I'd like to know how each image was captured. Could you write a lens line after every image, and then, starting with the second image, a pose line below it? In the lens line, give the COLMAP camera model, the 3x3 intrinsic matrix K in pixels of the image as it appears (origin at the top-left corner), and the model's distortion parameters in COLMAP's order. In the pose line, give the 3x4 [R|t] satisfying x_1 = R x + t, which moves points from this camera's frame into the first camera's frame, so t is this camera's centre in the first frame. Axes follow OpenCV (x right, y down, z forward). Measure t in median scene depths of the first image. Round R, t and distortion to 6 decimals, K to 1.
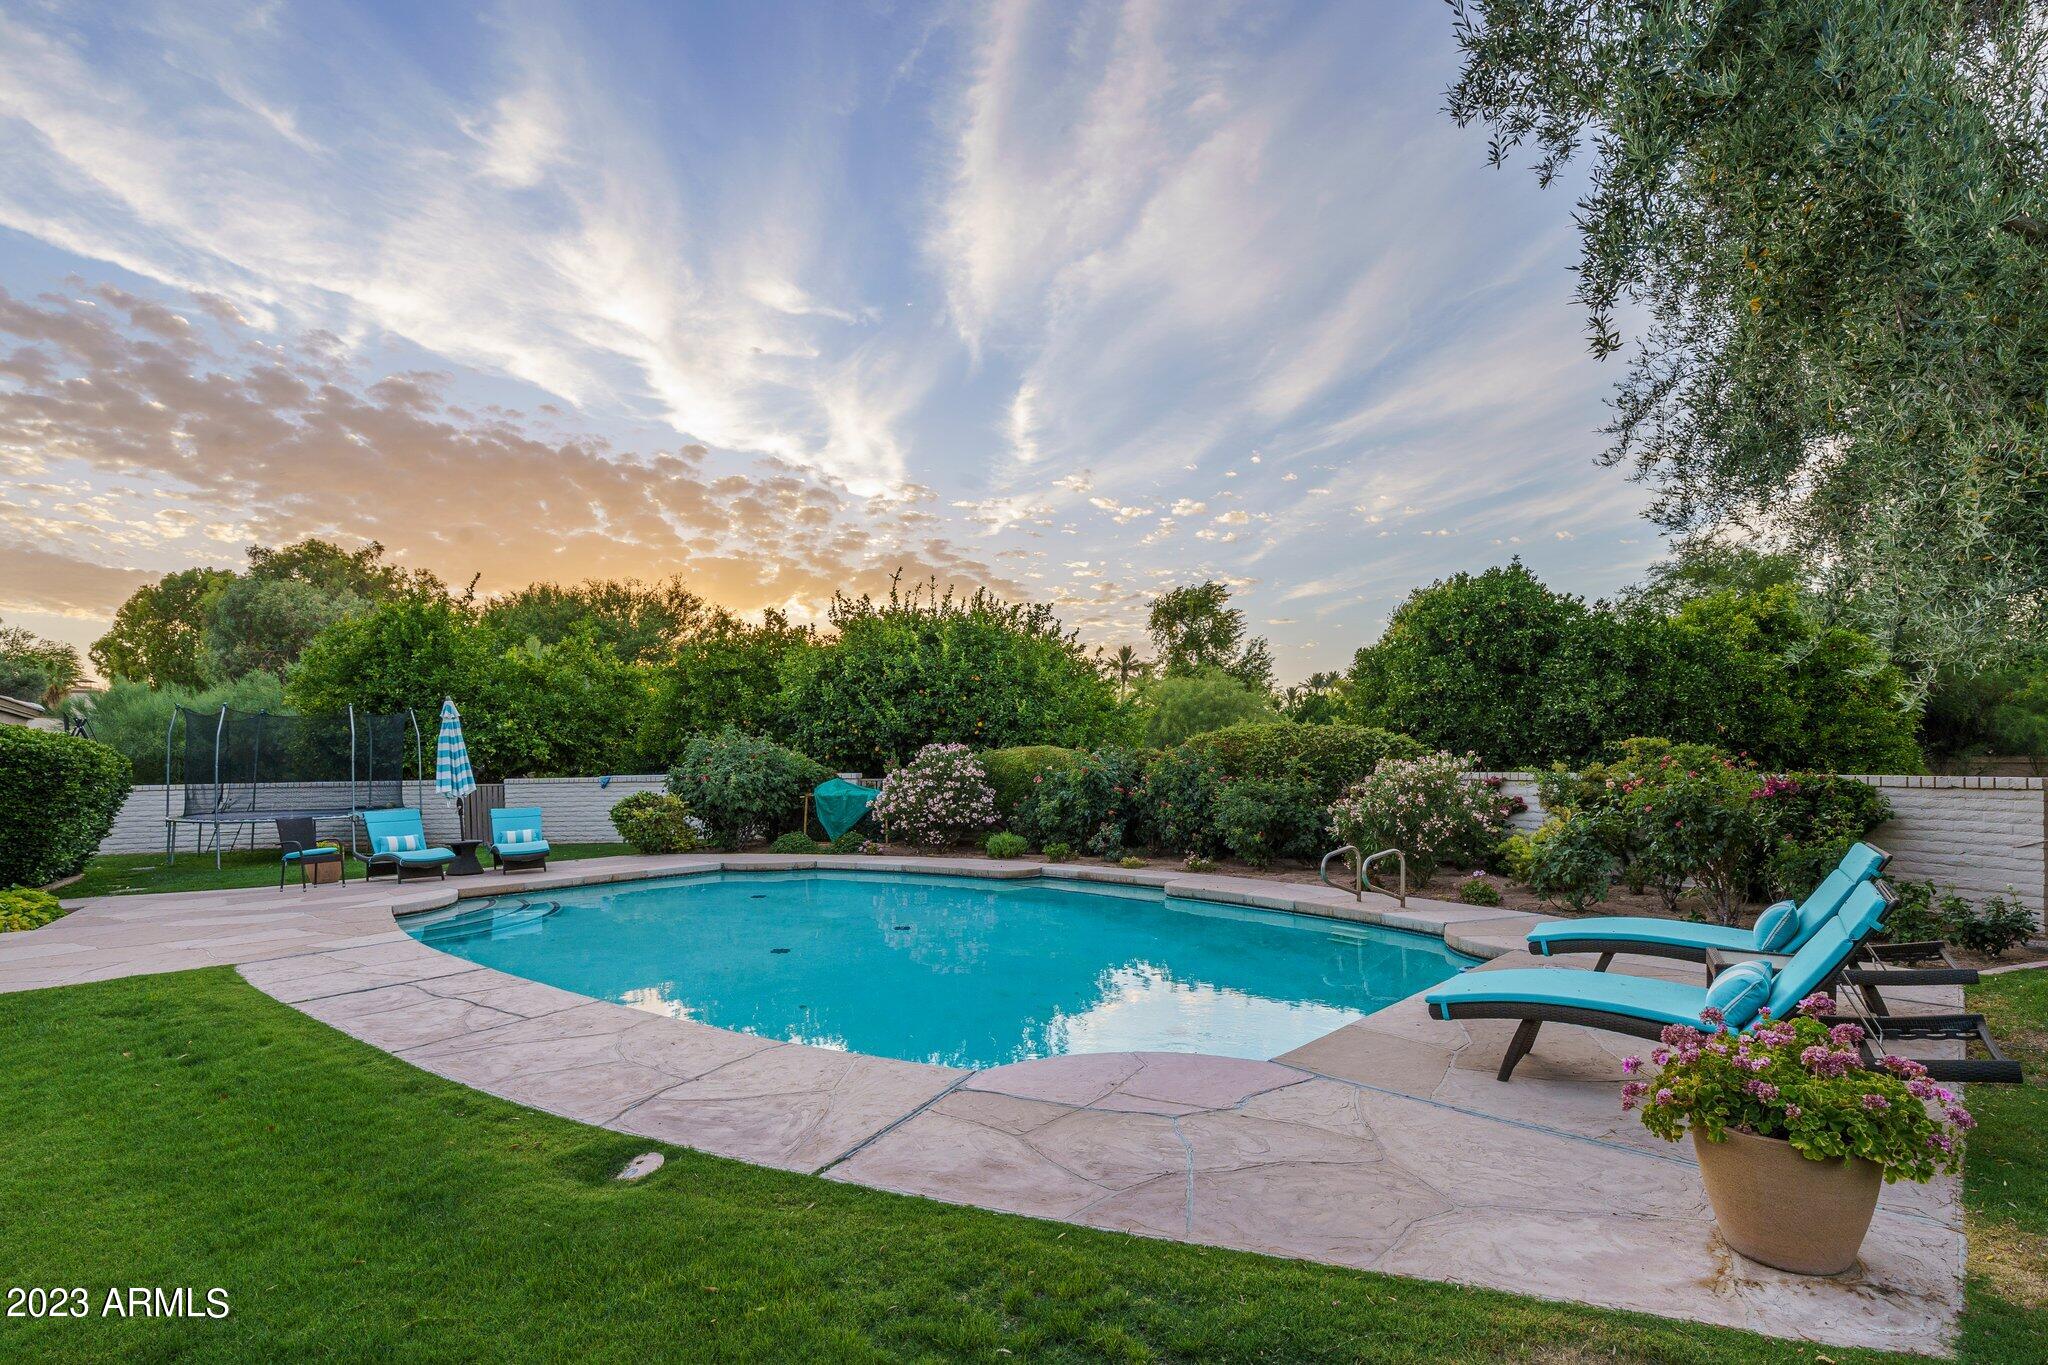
lens RADIAL K [[899.1, 0, 1024.0], [0, 899.1, 682.5], [0, 0, 1]] dist [0.003340, 0.000234]
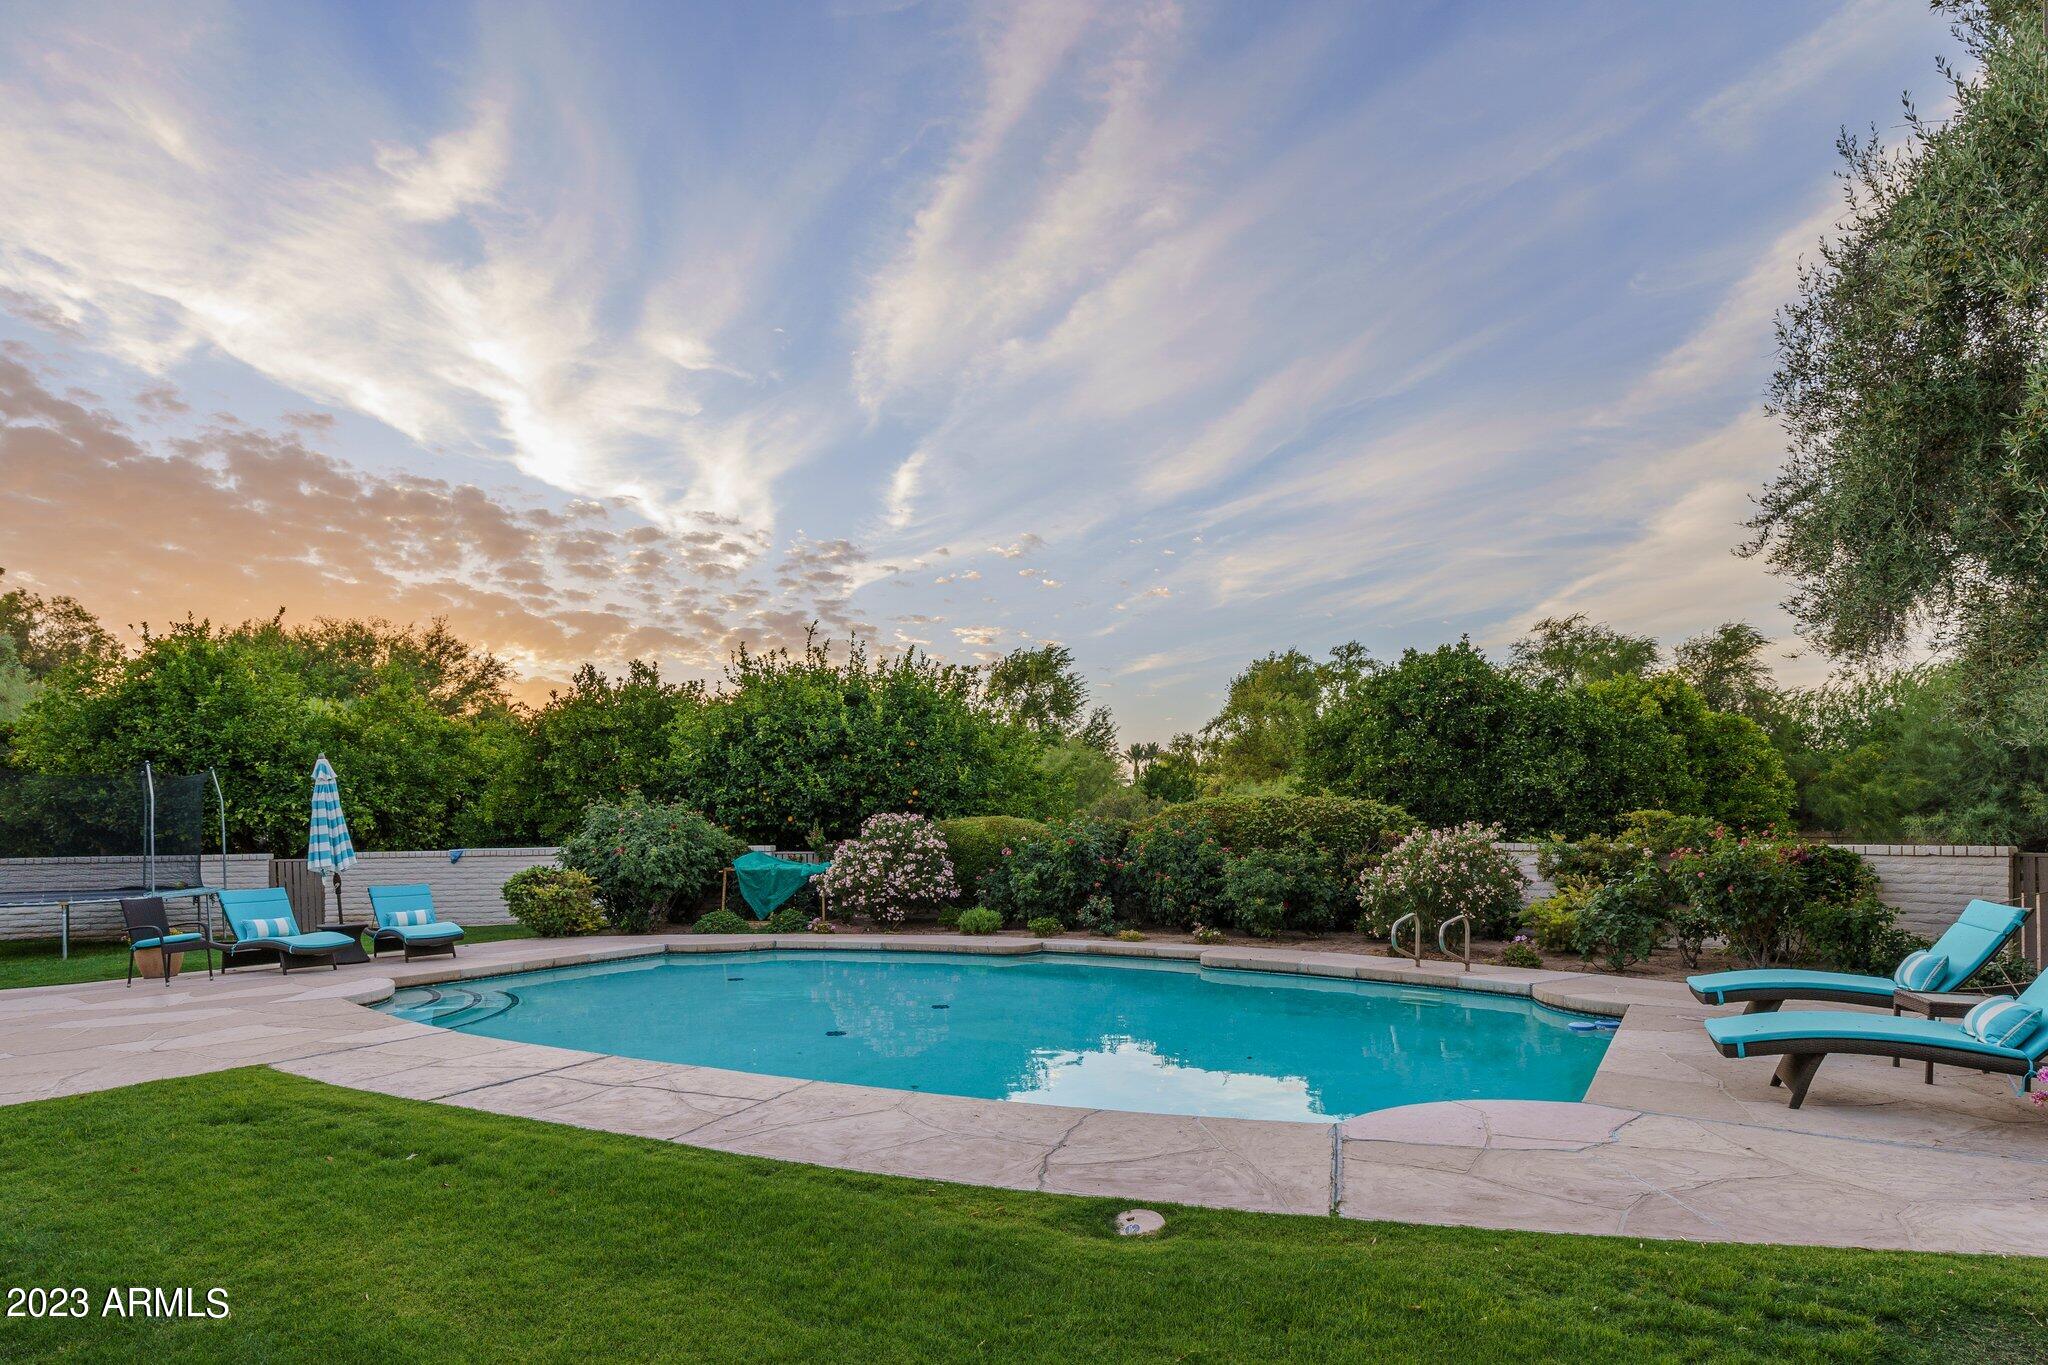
lens RADIAL K [[964.0, 0, 1024.3], [0, 964.0, 751.2], [0, 0, 1]] dist [0.013309, -0.005845]
pose [[0.986015, 0.016693, 0.165820, -0.140571], [-0.016845, 0.999858, -0.000489, 0.002354], [-0.165804, -0.002311, 0.986156, -0.008674]]
